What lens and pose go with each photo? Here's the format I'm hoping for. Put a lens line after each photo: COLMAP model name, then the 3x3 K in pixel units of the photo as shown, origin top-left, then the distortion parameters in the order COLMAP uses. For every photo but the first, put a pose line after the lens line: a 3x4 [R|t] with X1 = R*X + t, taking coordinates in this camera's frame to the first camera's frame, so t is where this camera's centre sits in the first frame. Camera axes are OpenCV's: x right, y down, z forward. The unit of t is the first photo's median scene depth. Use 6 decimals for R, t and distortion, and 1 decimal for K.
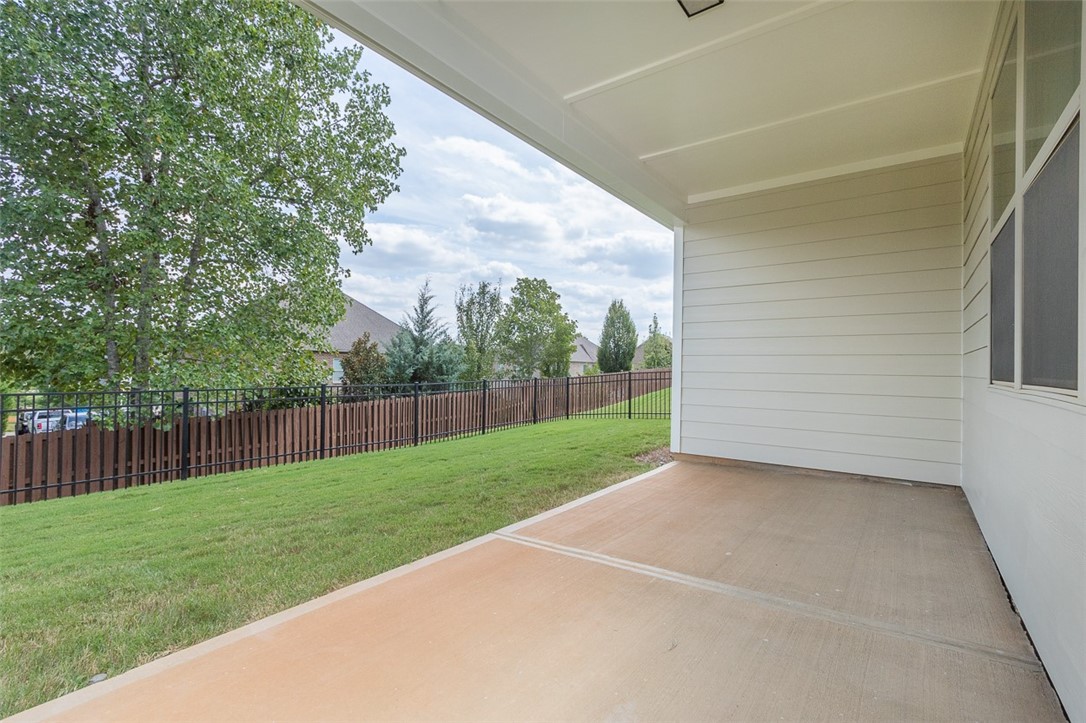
lens RADIAL K [[494.7, 0, 543.0], [0, 494.7, 361.5], [0, 0, 1]] dist [0.000460, -0.000242]
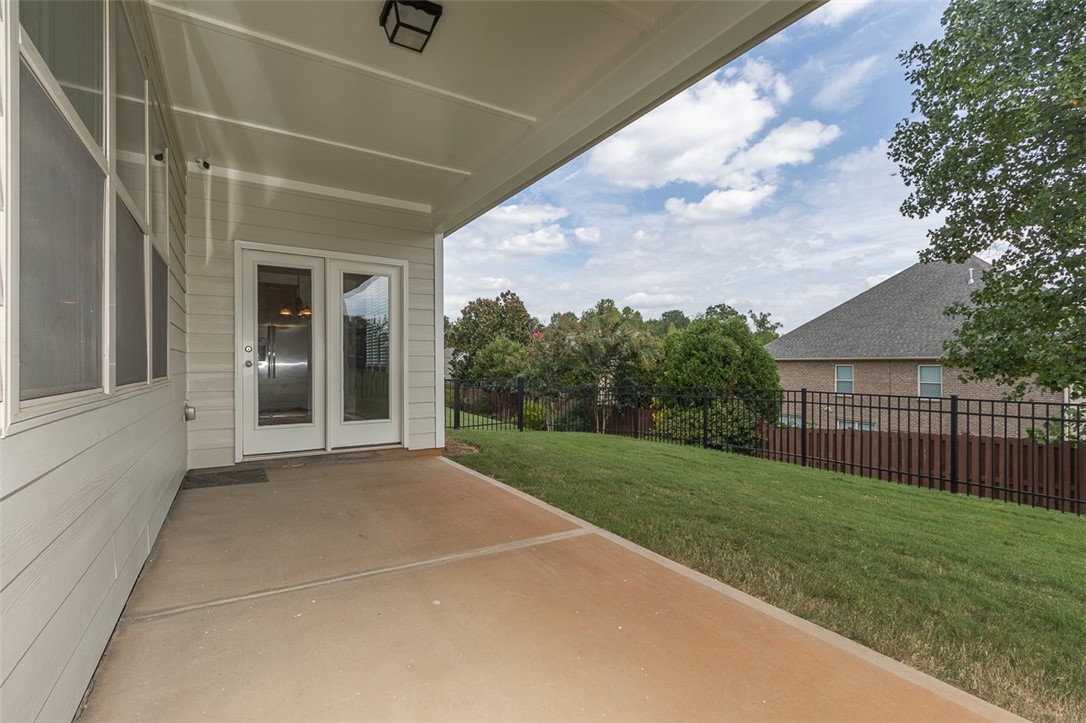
lens RADIAL K [[494.7, 0, 543.0], [0, 494.7, 361.5], [0, 0, 1]] dist [0.000460, -0.000242]
pose [[-0.366513, -0.020638, -0.930184, 0.921043], [-0.000198, 0.999756, -0.022103, 0.014365], [0.930413, -0.007917, -0.366428, 1.264199]]
